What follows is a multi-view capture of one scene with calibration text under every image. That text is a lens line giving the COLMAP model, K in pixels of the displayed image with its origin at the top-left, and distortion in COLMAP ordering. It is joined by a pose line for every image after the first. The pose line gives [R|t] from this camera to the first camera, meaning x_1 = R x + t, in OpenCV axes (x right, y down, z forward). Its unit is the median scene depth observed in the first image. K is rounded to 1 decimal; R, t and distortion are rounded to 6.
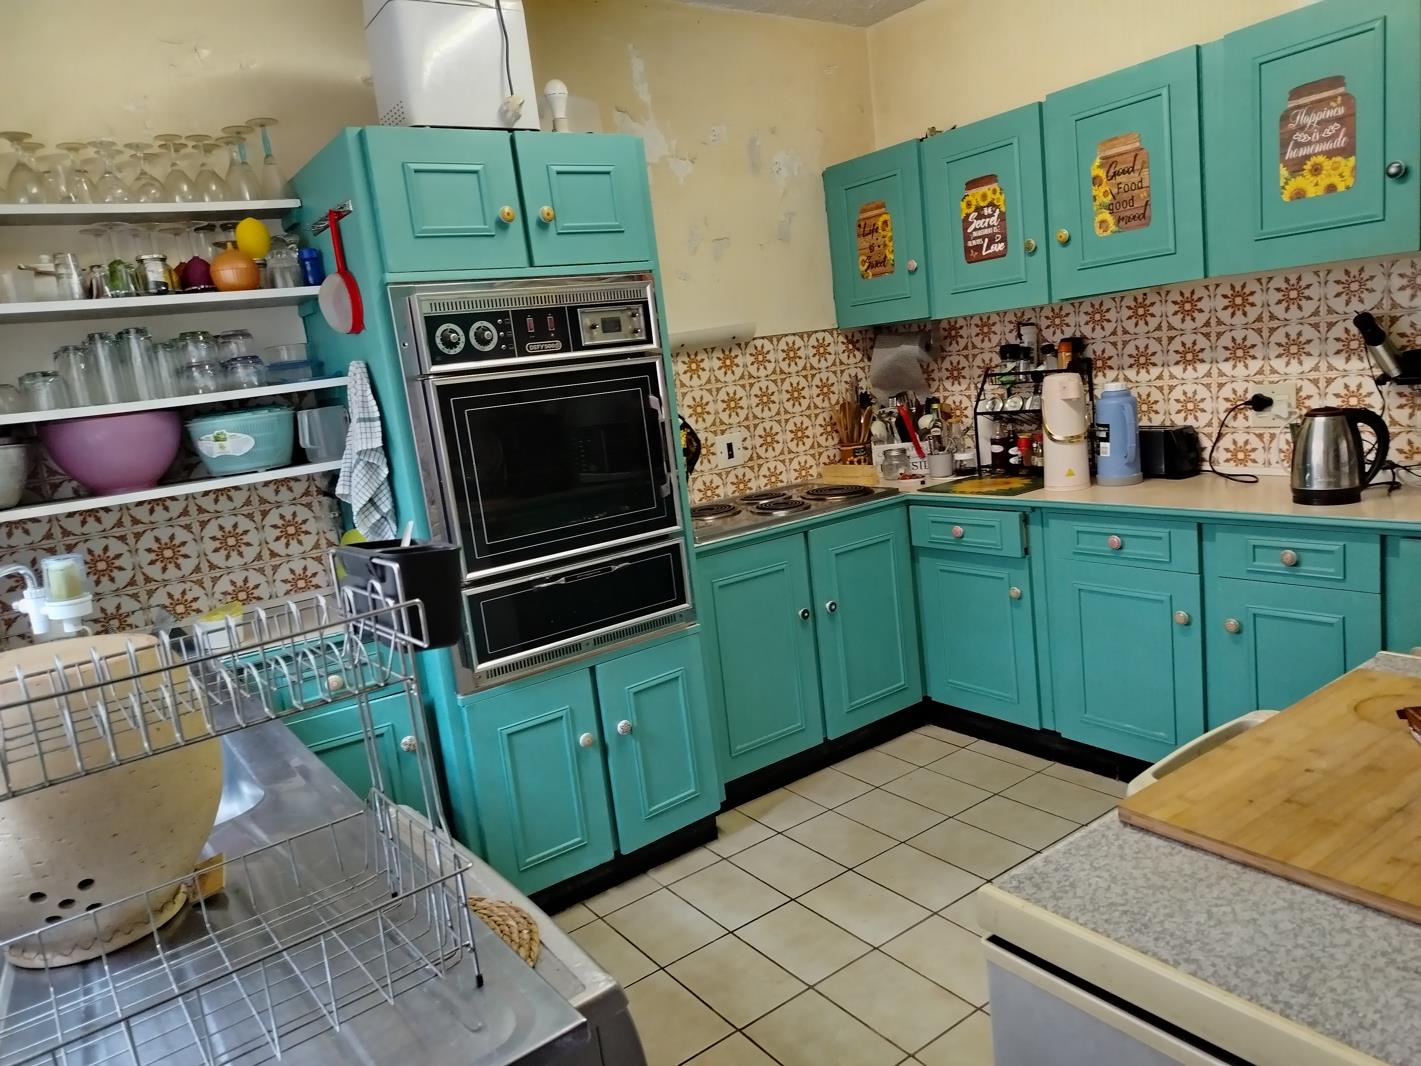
lens RADIAL K [[942.5, 0, 672.7], [0, 942.5, 533.6], [0, 0, 1]] dist [0.031846, -0.055531]
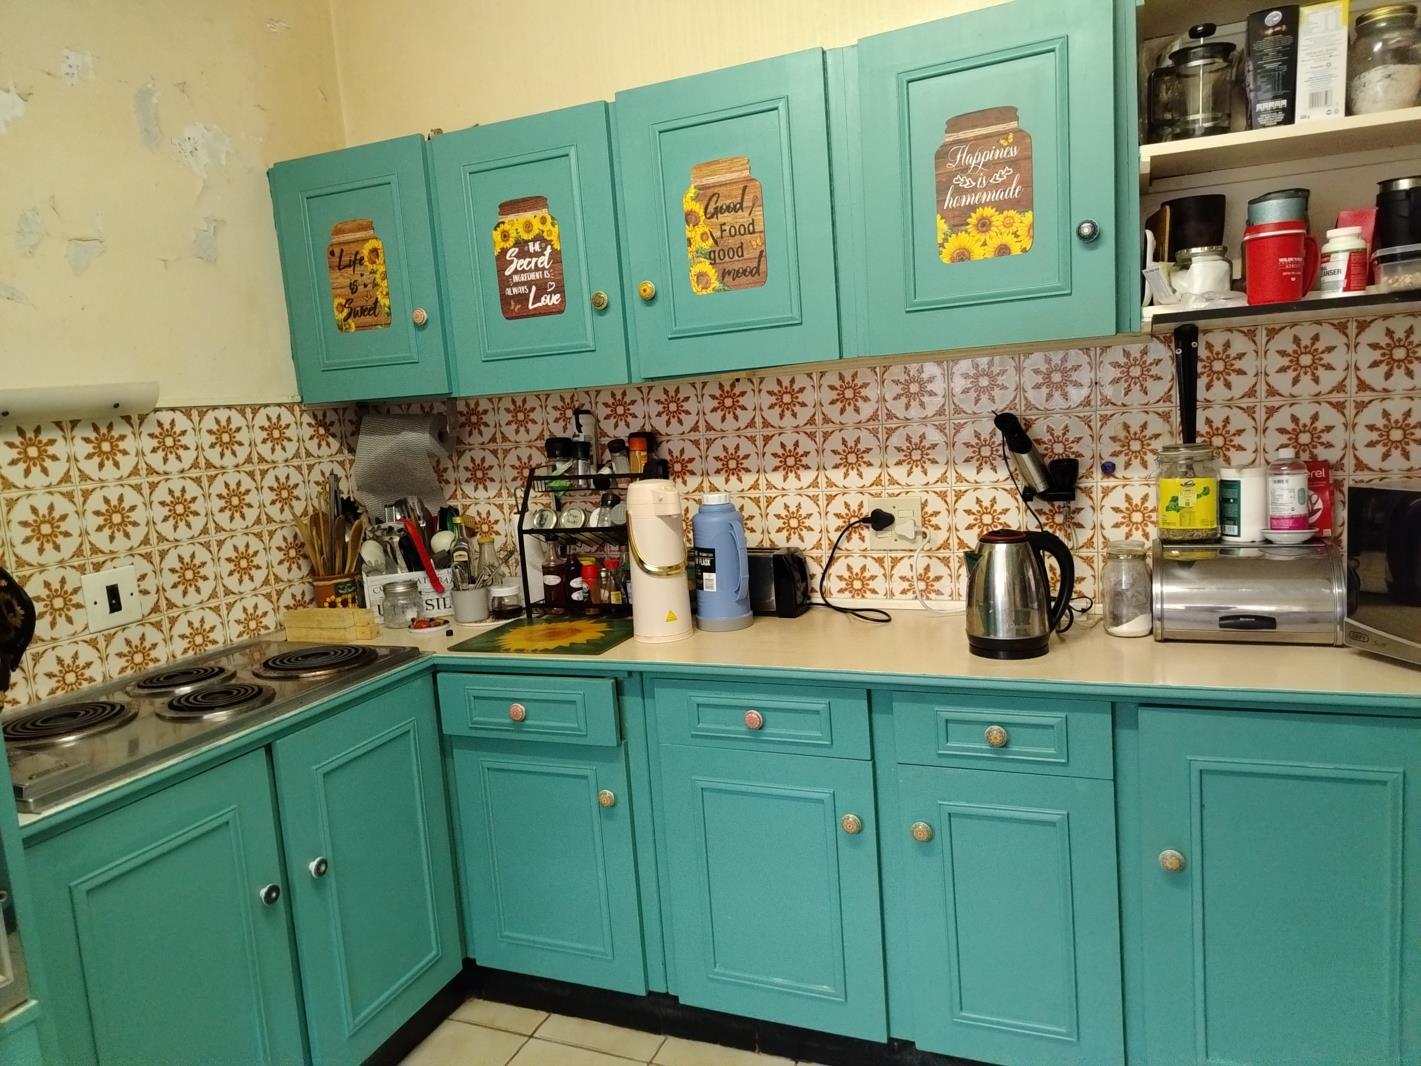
lens RADIAL K [[981.0, 0, 710.5], [0, 981.0, 533.0], [0, 0, 1]] dist [0.059080, -0.075529]
pose [[0.830755, -0.013292, 0.556479, 0.031330], [0.070619, 0.994154, -0.081679, -0.060467], [-0.552140, 0.107153, 0.826837, 0.339220]]
